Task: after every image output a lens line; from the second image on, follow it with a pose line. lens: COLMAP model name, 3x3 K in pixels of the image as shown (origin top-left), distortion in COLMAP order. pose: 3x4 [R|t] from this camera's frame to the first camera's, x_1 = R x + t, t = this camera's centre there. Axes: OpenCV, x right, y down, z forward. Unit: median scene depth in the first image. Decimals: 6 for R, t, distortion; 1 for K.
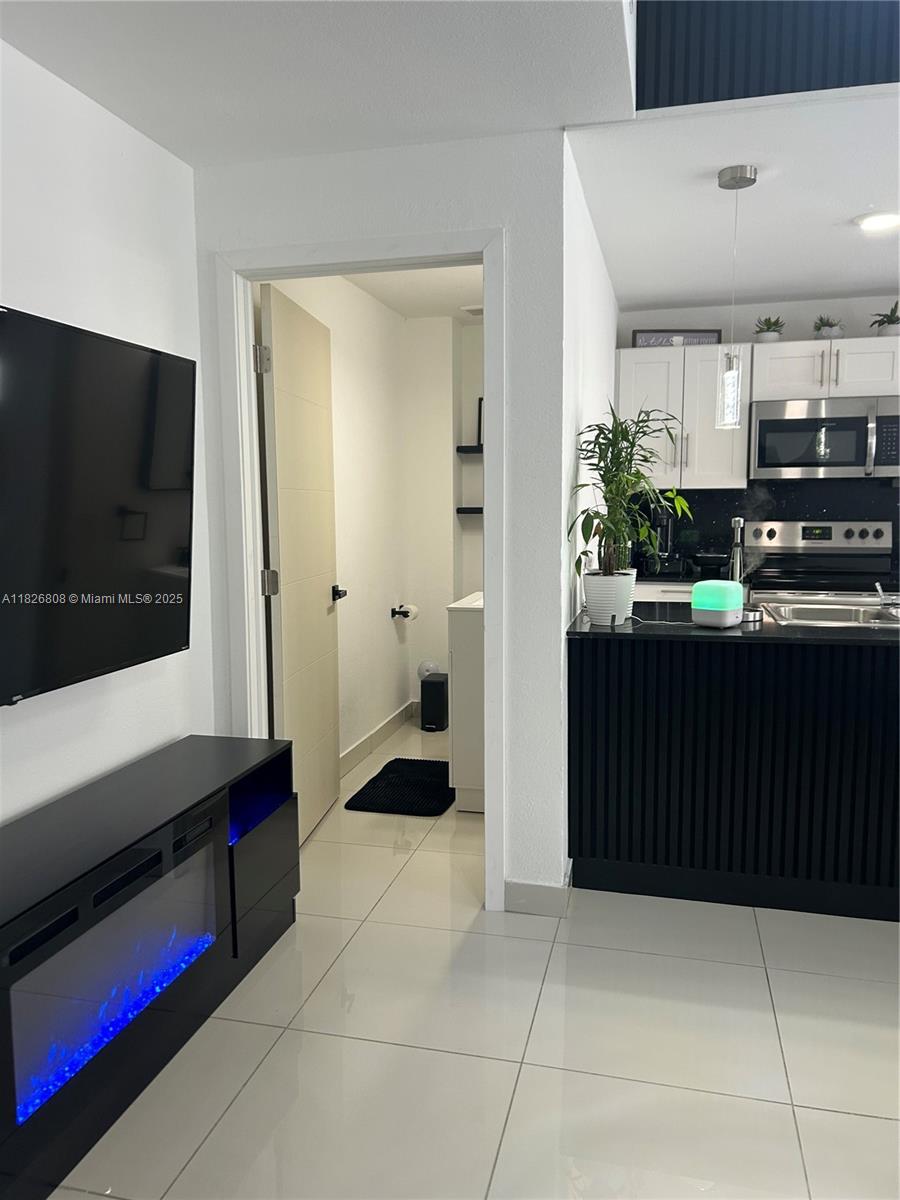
lens RADIAL K [[903.5, 0, 450.0], [0, 903.5, 600.0], [0, 0, 1]] dist [0.045065, -0.000578]
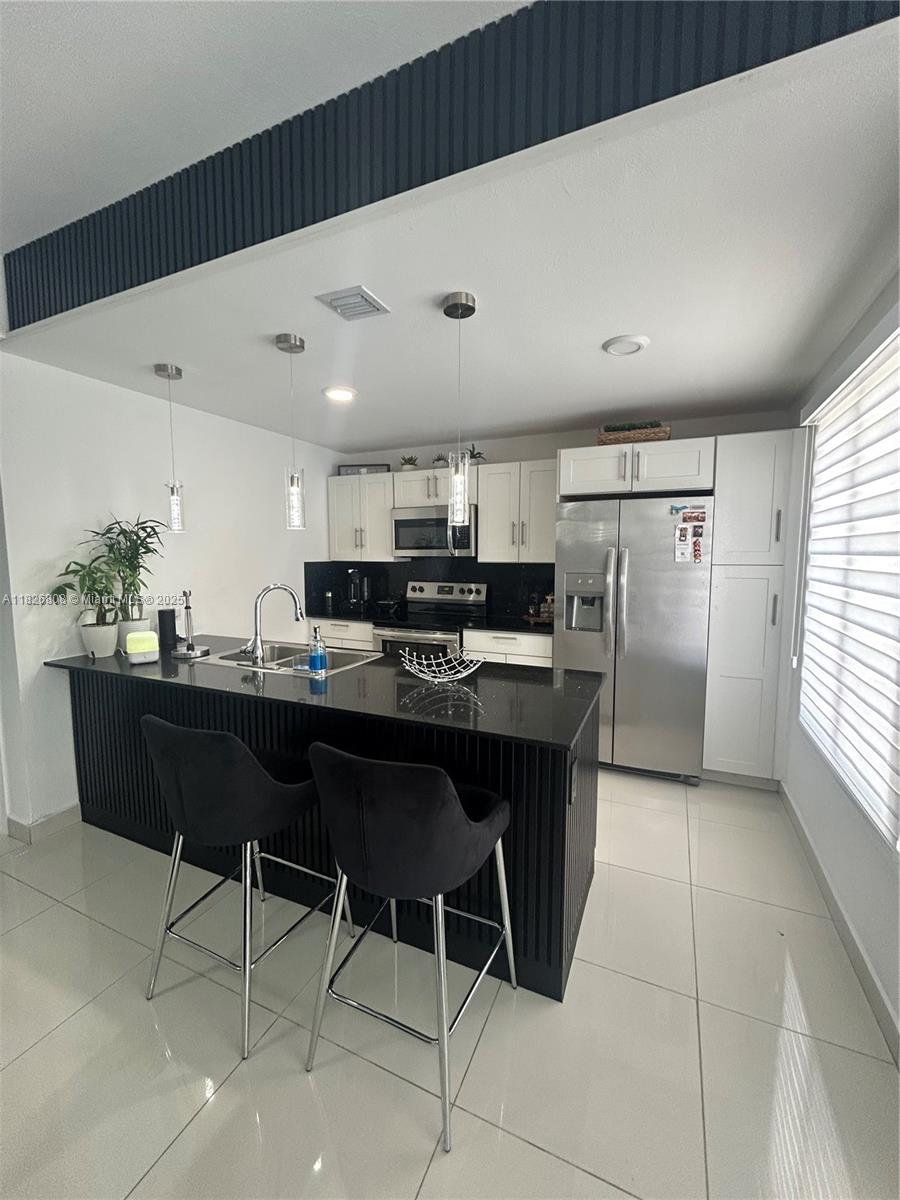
lens RADIAL K [[486.5, 0, 455.0], [0, 486.5, 603.7], [0, 0, 1]] dist [0.000815, -0.000186]
pose [[0.984449, 0.021429, -0.174361, 0.581811], [-0.022486, 0.999739, -0.004087, -0.047719], [0.174228, 0.007944, 0.984673, 0.171304]]
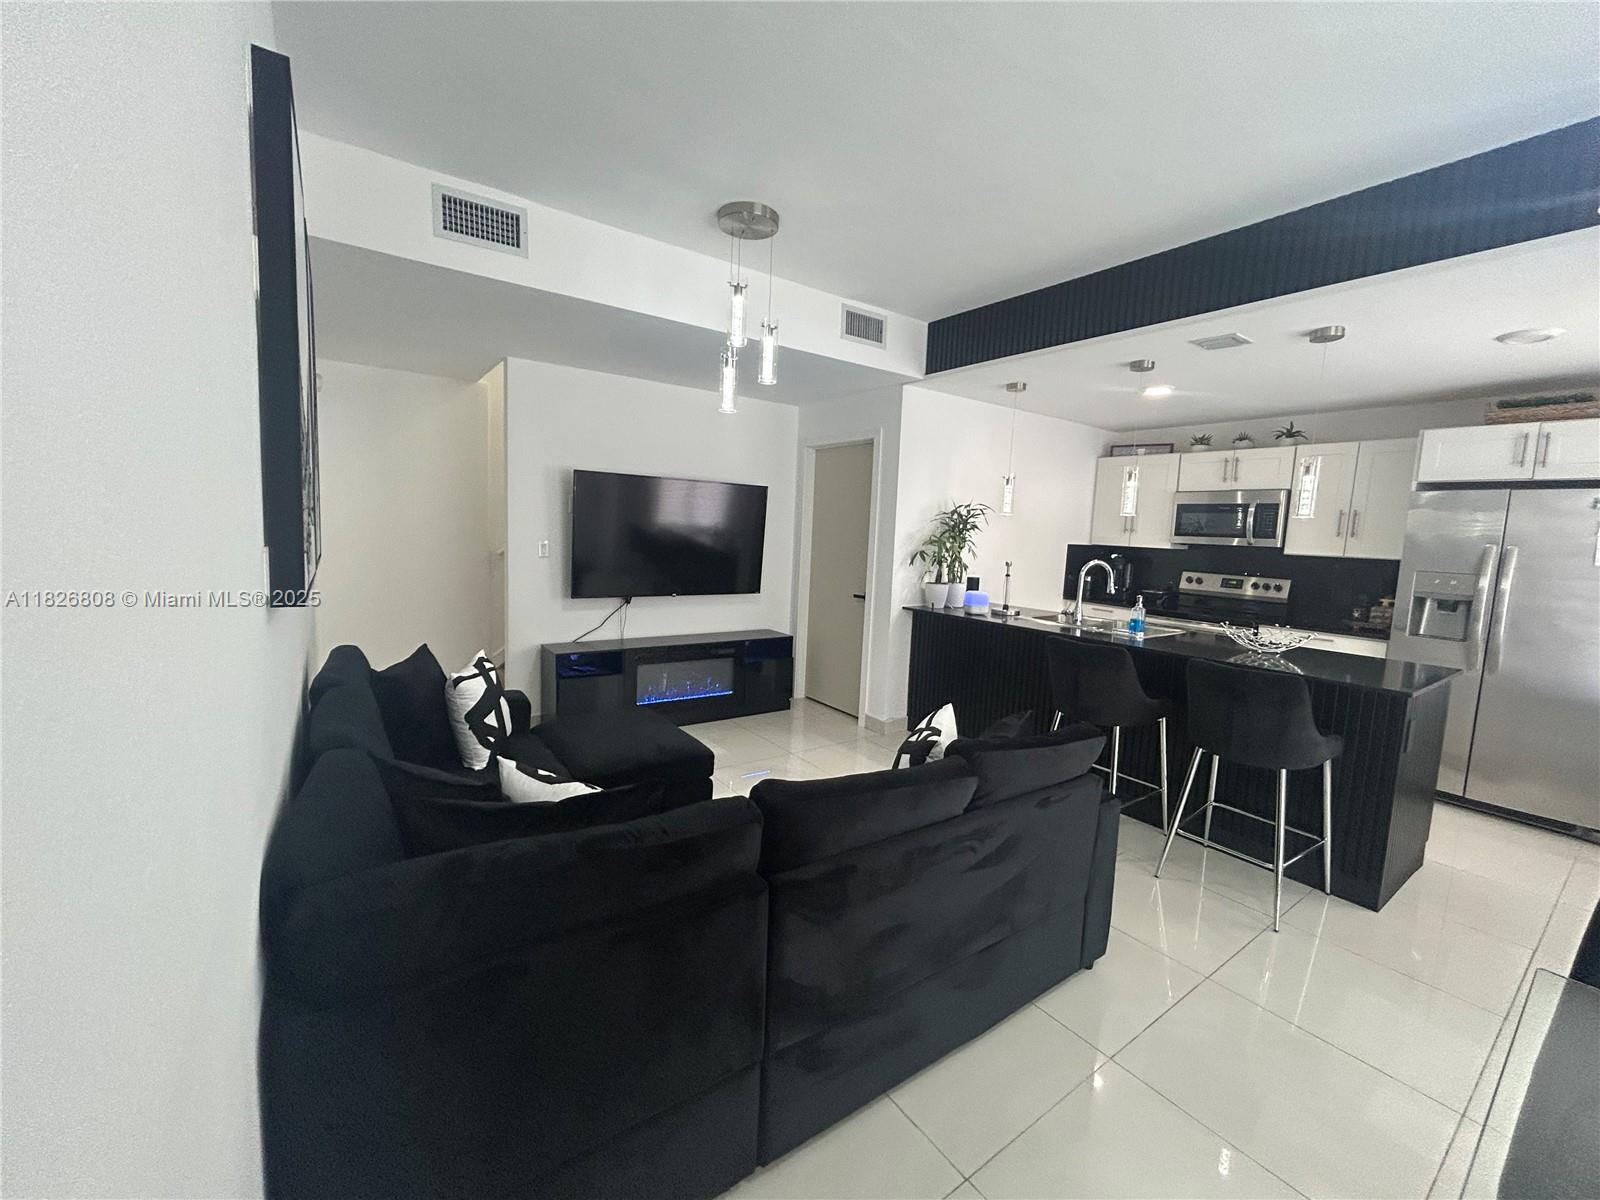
lens RADIAL K [[648.7, 0, 800.0], [0, 648.7, 600.0], [0, 0, 1]] dist [0.000815, -0.000186]
pose [[0.759537, 0.107934, -0.641446, 0.556091], [-0.117361, 0.992693, 0.028070, 0.002561], [0.639789, 0.053960, 0.766654, -0.208172]]
